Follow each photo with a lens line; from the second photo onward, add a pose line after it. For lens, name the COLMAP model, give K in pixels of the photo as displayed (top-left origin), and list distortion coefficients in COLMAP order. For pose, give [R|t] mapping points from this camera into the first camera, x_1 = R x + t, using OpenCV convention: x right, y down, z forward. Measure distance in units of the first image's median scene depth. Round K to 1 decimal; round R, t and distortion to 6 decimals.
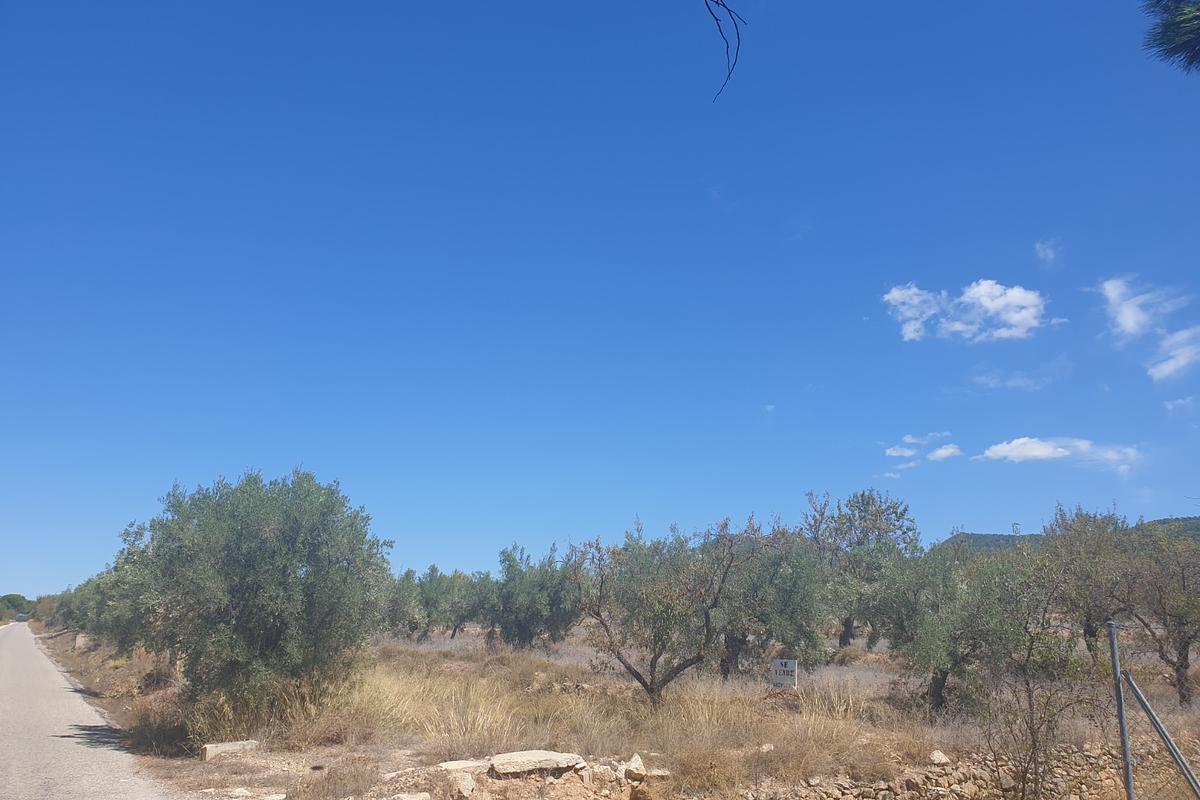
lens RADIAL K [[903.3, 0, 600.0], [0, 903.3, 400.0], [0, 0, 1]] dist [-0.001542, 0.001461]
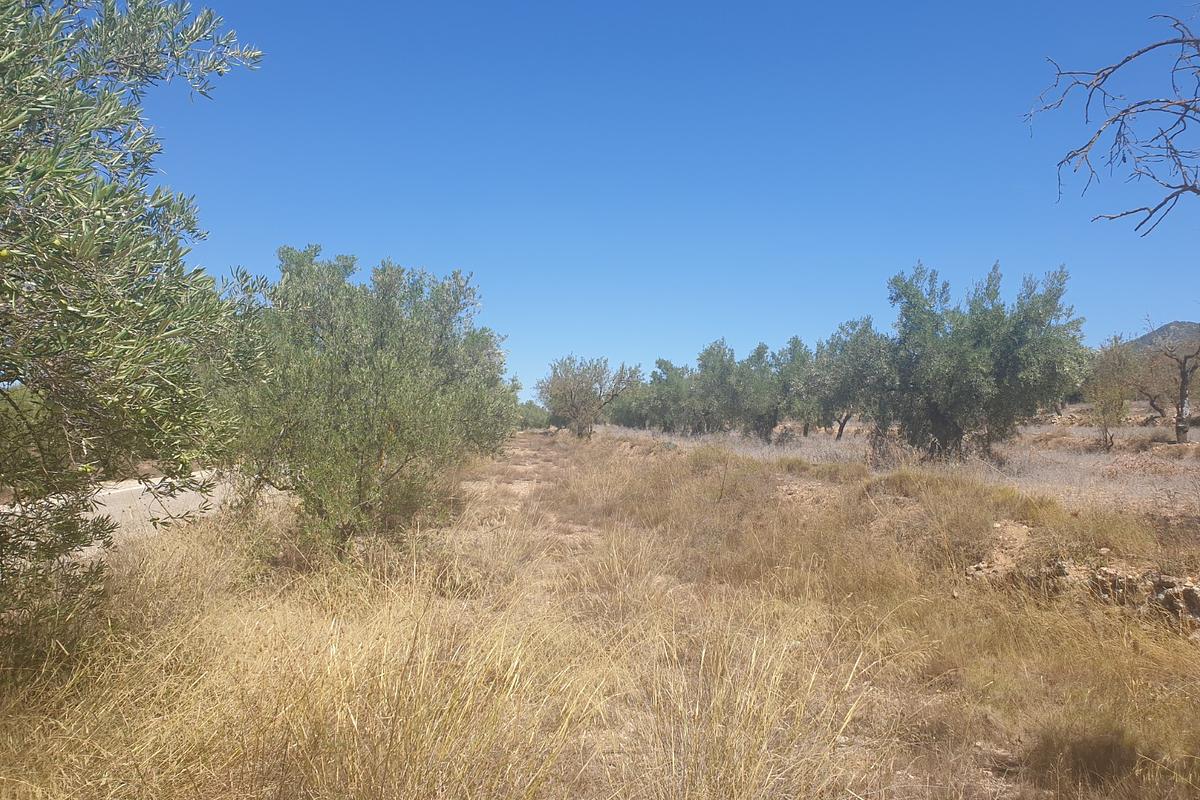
lens RADIAL K [[903.3, 0, 600.0], [0, 903.3, 400.0], [0, 0, 1]] dist [-0.001542, 0.001461]
pose [[0.908589, -0.020537, -0.417186, -0.045354], [0.108199, 0.976271, 0.187587, 0.118731], [0.403434, -0.215578, 0.889251, 0.442386]]
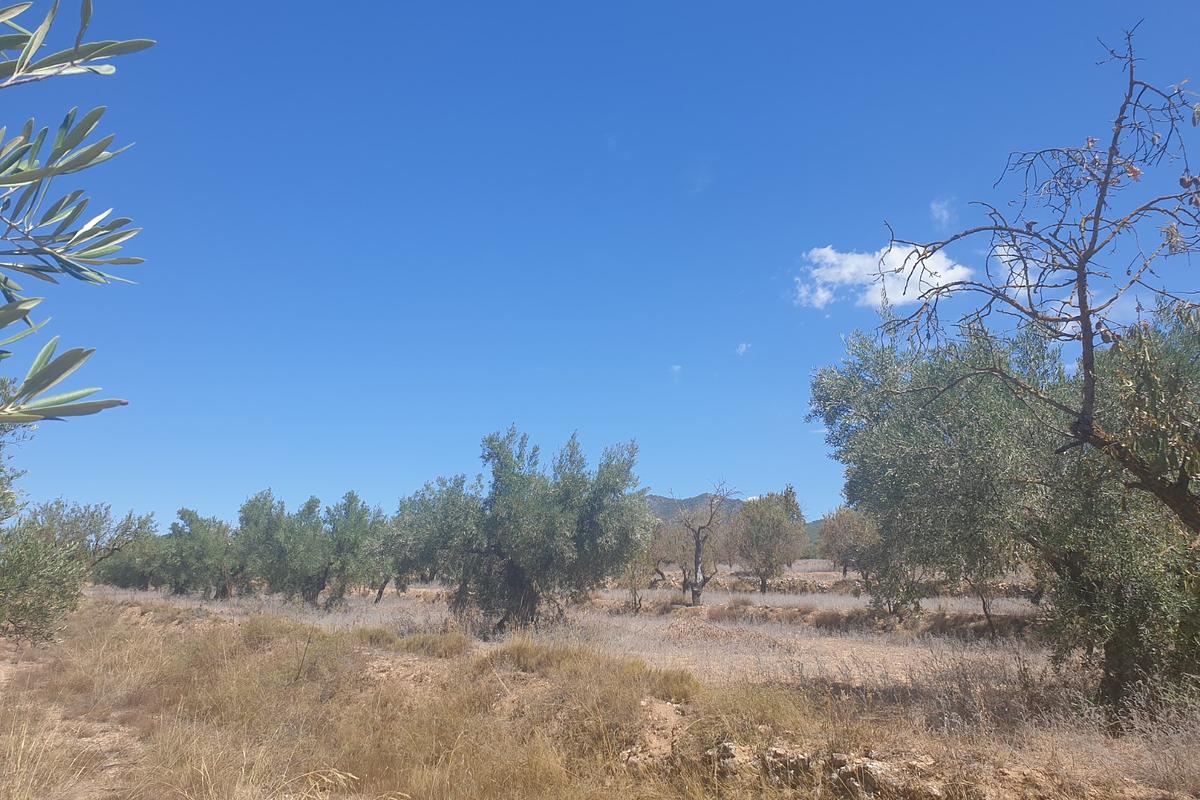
lens RADIAL K [[914.8, 0, 600.0], [0, 914.8, 400.0], [0, 0, 1]] dist [0.039762, -0.076593]
pose [[0.996624, 0.012721, 0.081107, -0.084899], [-0.016196, 0.998972, 0.042338, 0.121644], [-0.080485, -0.043509, 0.995806, 0.466475]]
